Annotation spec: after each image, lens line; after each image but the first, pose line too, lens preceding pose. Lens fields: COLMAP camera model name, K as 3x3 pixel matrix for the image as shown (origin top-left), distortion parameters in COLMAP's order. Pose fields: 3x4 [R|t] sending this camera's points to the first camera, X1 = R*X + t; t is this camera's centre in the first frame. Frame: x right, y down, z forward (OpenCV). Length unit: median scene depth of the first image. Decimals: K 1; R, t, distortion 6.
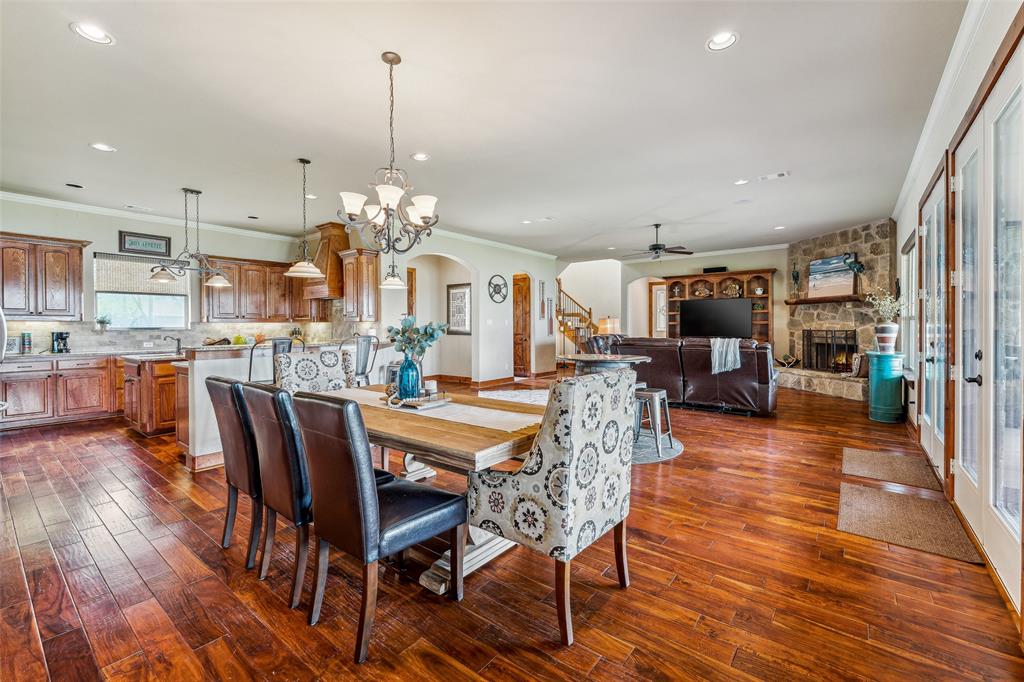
lens RADIAL K [[433.5, 0, 508.6], [0, 433.5, 329.3], [0, 0, 1]] dist [0.000651, 0.000637]
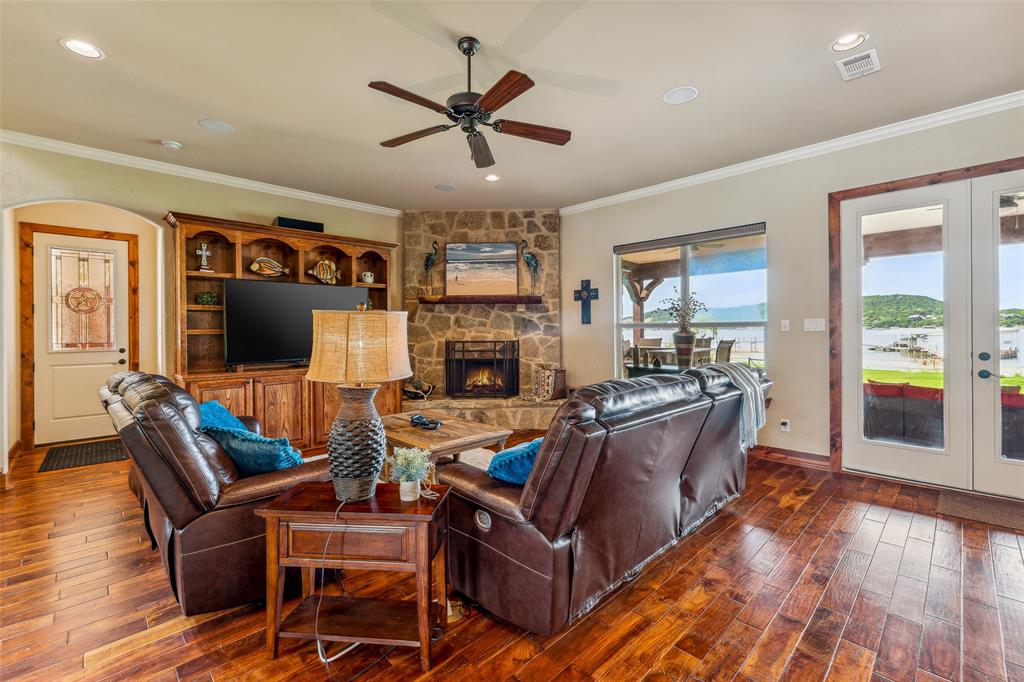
lens RADIAL K [[433.5, 0, 522.9], [0, 433.5, 330.0], [0, 0, 1]] dist [0.000651, 0.000637]
pose [[0.123810, 0.001665, 0.992305, 0.014594], [0.014373, 0.999891, -0.003471, -0.013630], [-0.992202, 0.014692, 0.123772, 0.889104]]
